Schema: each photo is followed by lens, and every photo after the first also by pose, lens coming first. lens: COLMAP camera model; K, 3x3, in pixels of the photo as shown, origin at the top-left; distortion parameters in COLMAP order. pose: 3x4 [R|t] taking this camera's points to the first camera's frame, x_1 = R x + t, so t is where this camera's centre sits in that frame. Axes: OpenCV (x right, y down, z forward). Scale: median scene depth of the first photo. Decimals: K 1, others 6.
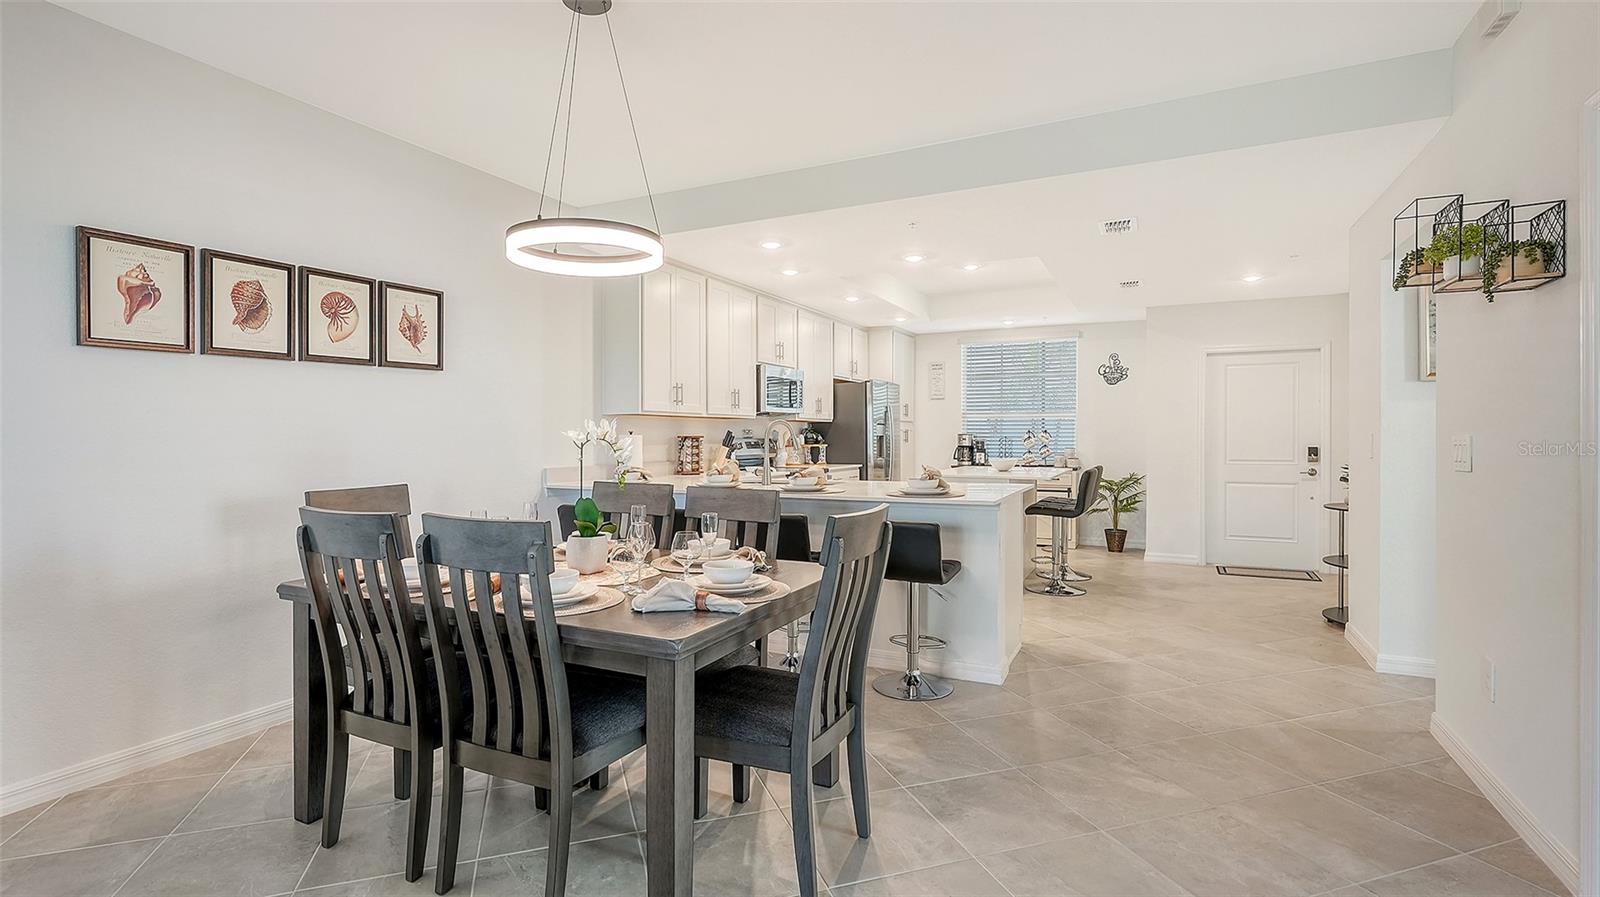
lens RADIAL K [[753.0, 0, 793.1], [0, 753.0, 436.1], [0, 0, 1]] dist [0.000309, 0.000420]
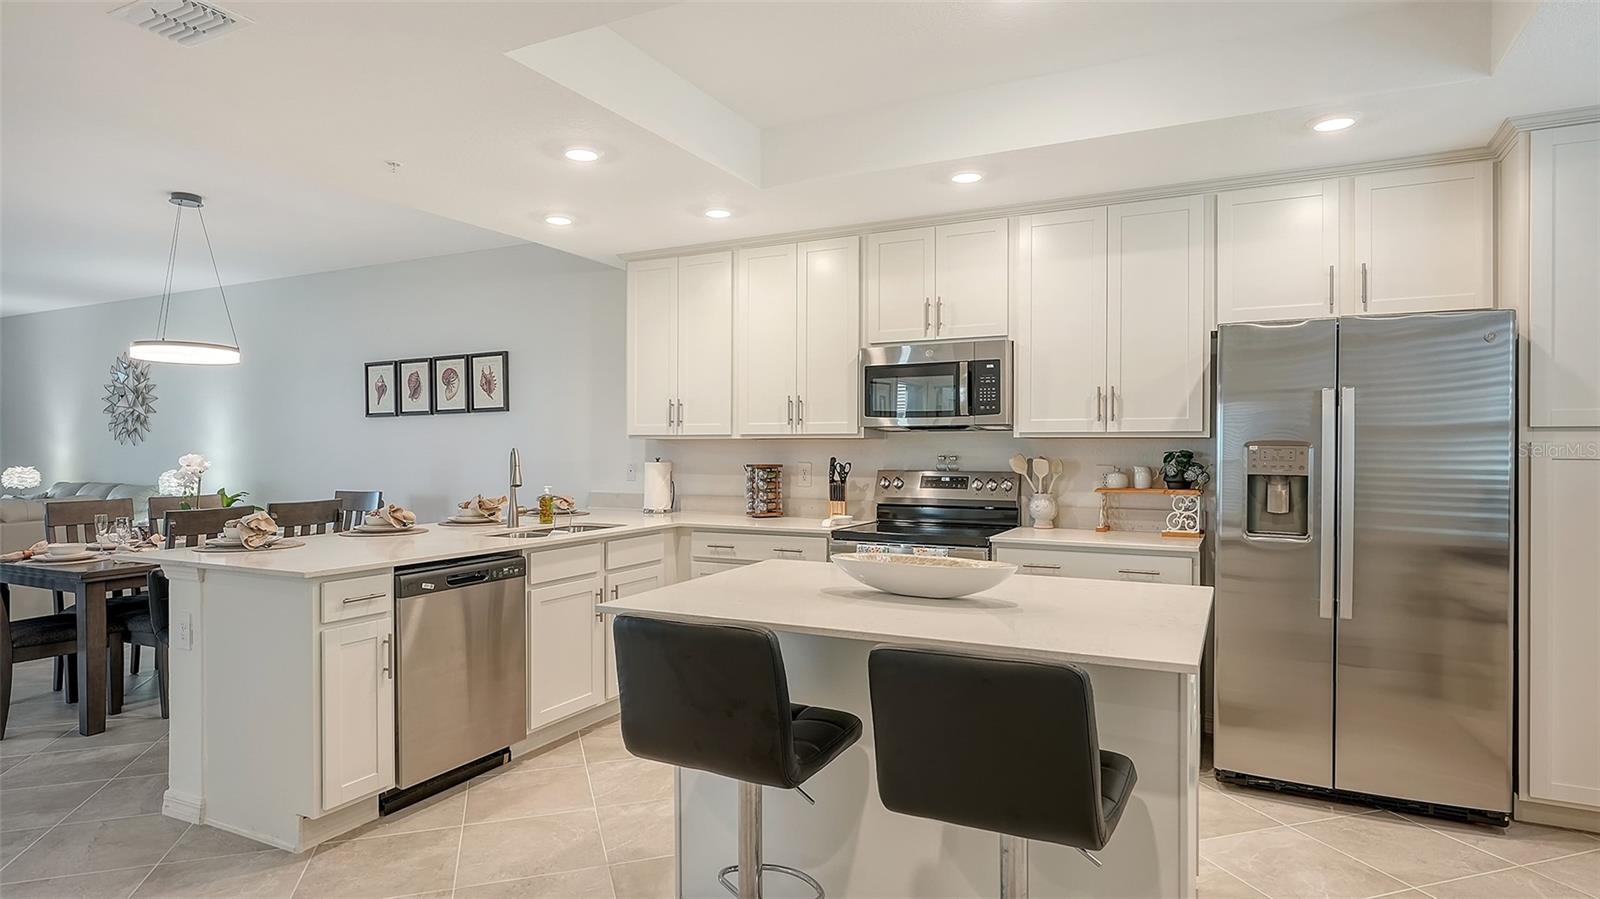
lens RADIAL K [[871.9, 0, 800.0], [0, 871.9, 449.5], [0, 0, 1]] dist [-0.001098, -0.000708]
pose [[-0.012942, 0.008435, -0.999881, 0.544674], [0.000073, 0.999964, 0.008435, -0.016919], [0.999916, 0.000037, -0.012942, 0.795772]]
